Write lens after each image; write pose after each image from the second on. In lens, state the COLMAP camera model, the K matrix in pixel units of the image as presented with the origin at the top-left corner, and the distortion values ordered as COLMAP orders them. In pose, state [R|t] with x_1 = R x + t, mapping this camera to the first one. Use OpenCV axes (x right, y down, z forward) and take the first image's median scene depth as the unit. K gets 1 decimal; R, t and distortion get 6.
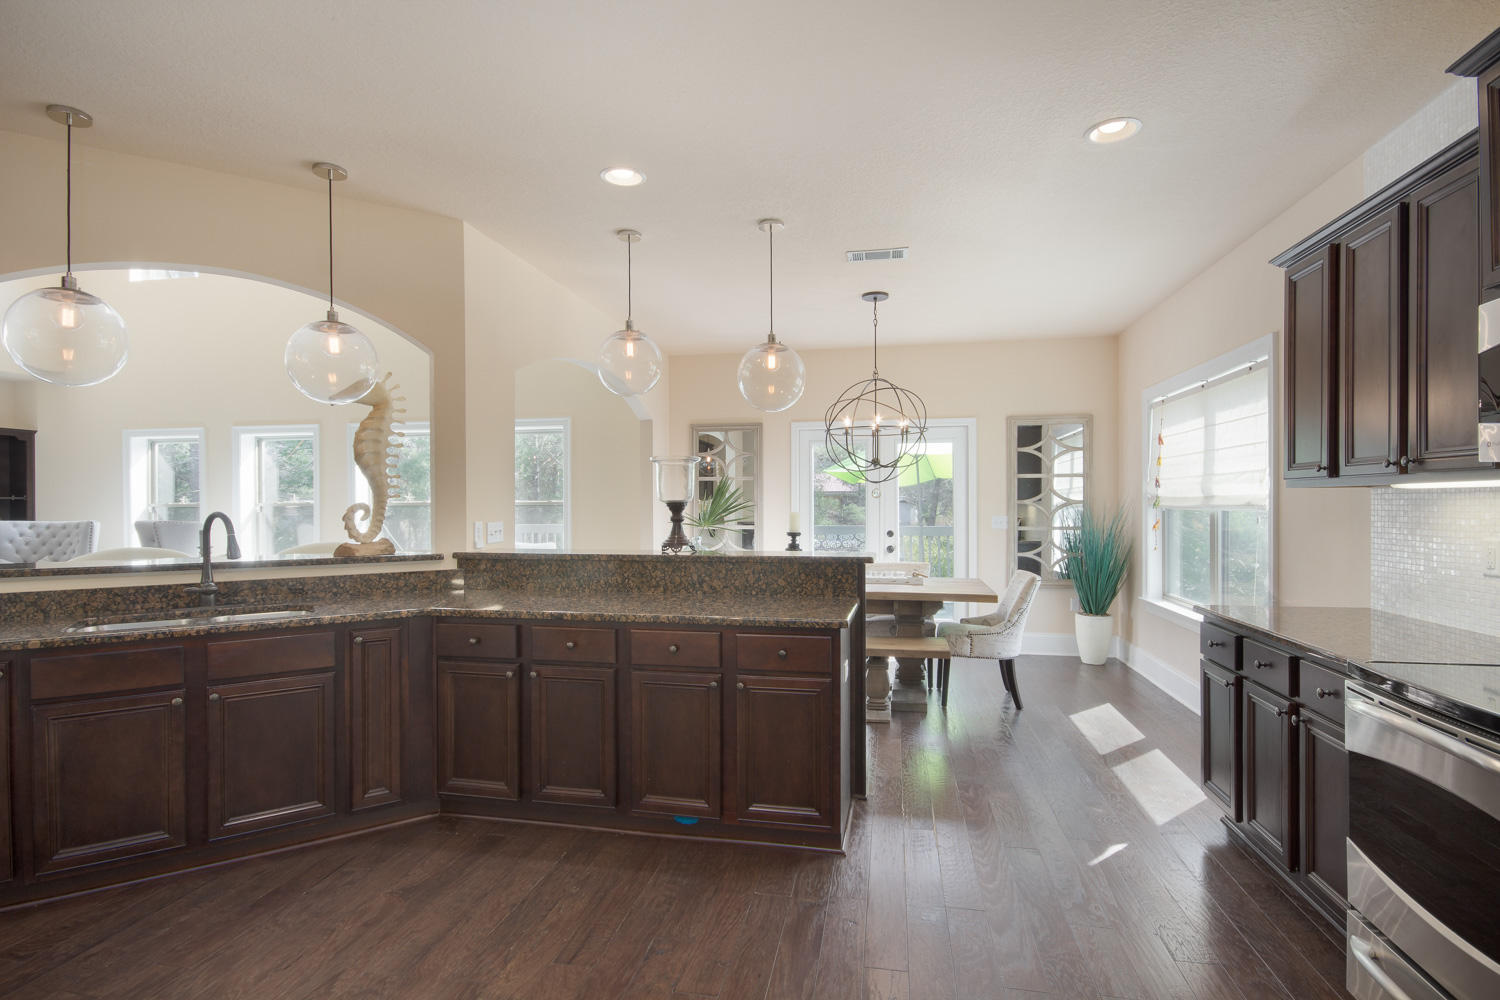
lens RADIAL K [[749.4, 0, 757.2], [0, 749.4, 502.8], [0, 0, 1]] dist [0.004250, 0.000504]
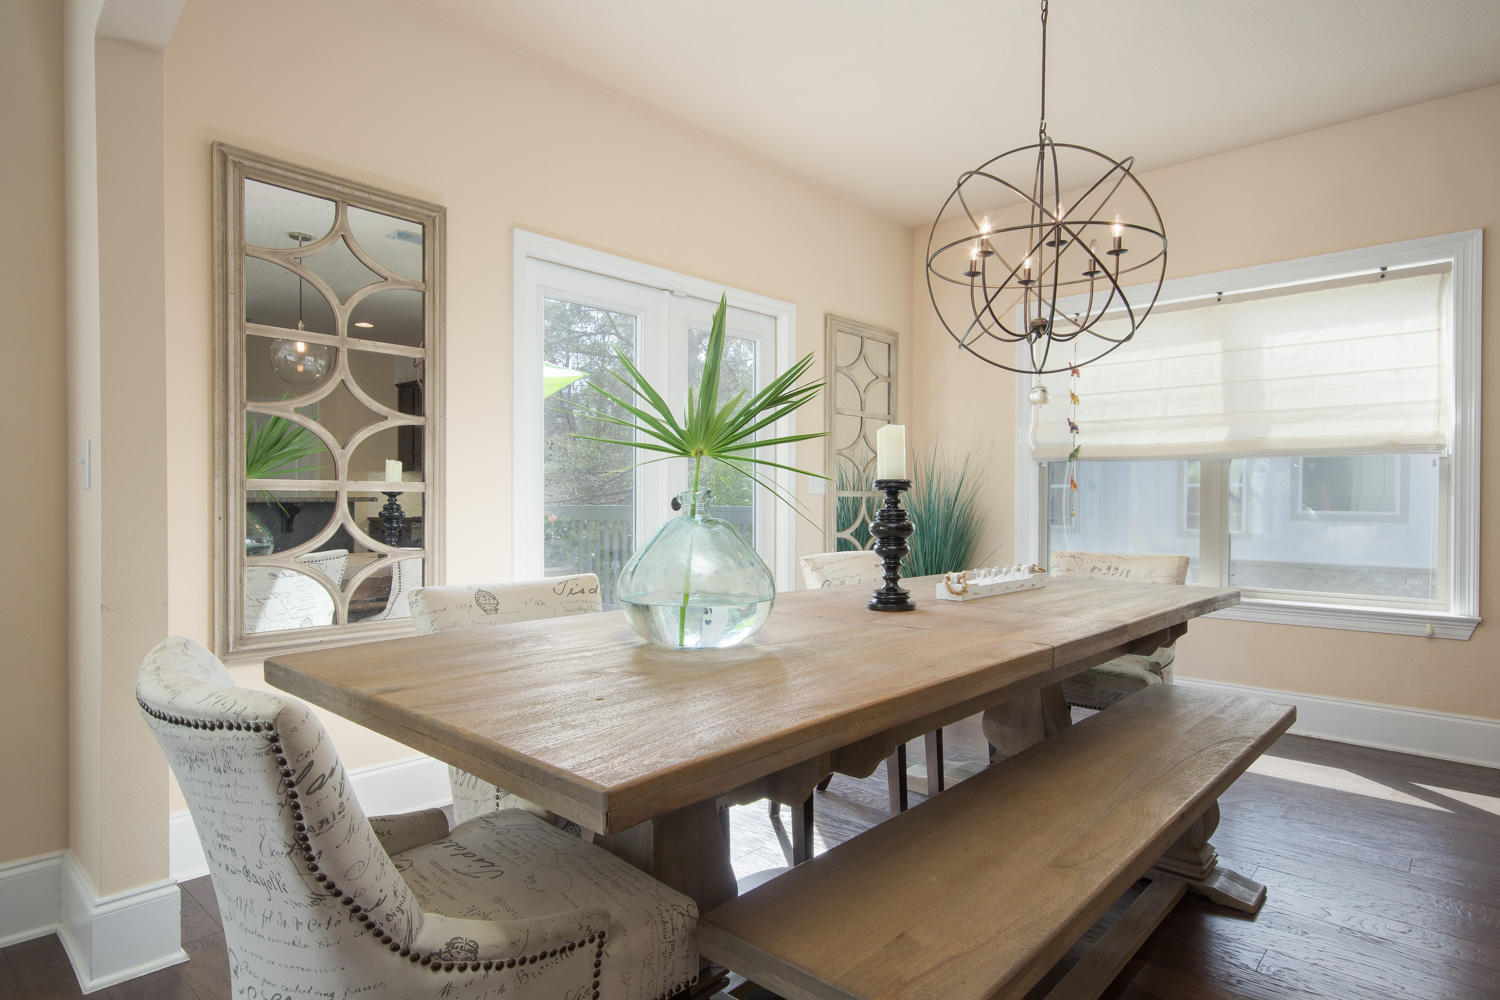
lens RADIAL K [[847.9, 0, 745.4], [0, 847.9, 504.1], [0, 0, 1]] dist [0.019243, 0.001513]
pose [[0.506971, 0.002868, 0.861958, -0.362792], [-0.003603, 0.999993, -0.001208, 0.052169], [-0.861956, -0.002493, 0.506978, 0.841839]]
